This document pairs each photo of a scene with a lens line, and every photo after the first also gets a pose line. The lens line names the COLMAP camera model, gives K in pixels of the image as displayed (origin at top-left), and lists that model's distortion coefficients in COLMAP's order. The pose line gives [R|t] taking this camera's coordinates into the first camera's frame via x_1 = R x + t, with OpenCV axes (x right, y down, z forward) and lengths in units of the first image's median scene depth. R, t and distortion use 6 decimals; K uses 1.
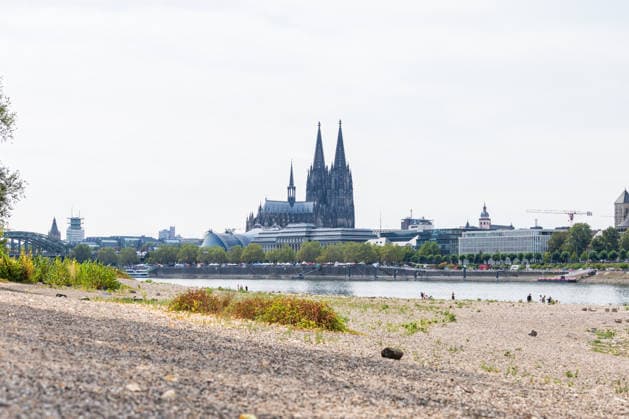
lens RADIAL K [[1636.3, 0, 314.5], [0, 1636.3, 209.5], [0, 0, 1]] dist [0.120177, 0.787009]
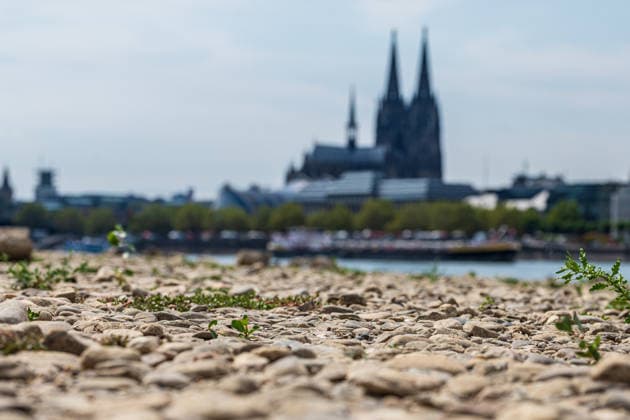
lens RADIAL K [[1872.5, 0, 315.0], [0, 1872.5, 210.0], [0, 0, 1]] dist [0.098986, 0.286507]
pose [[0.999157, 0.010182, -0.039758, 0.002068], [-0.009736, 0.999888, 0.011400, 0.014613], [0.039870, -0.011004, 0.999144, 0.254541]]
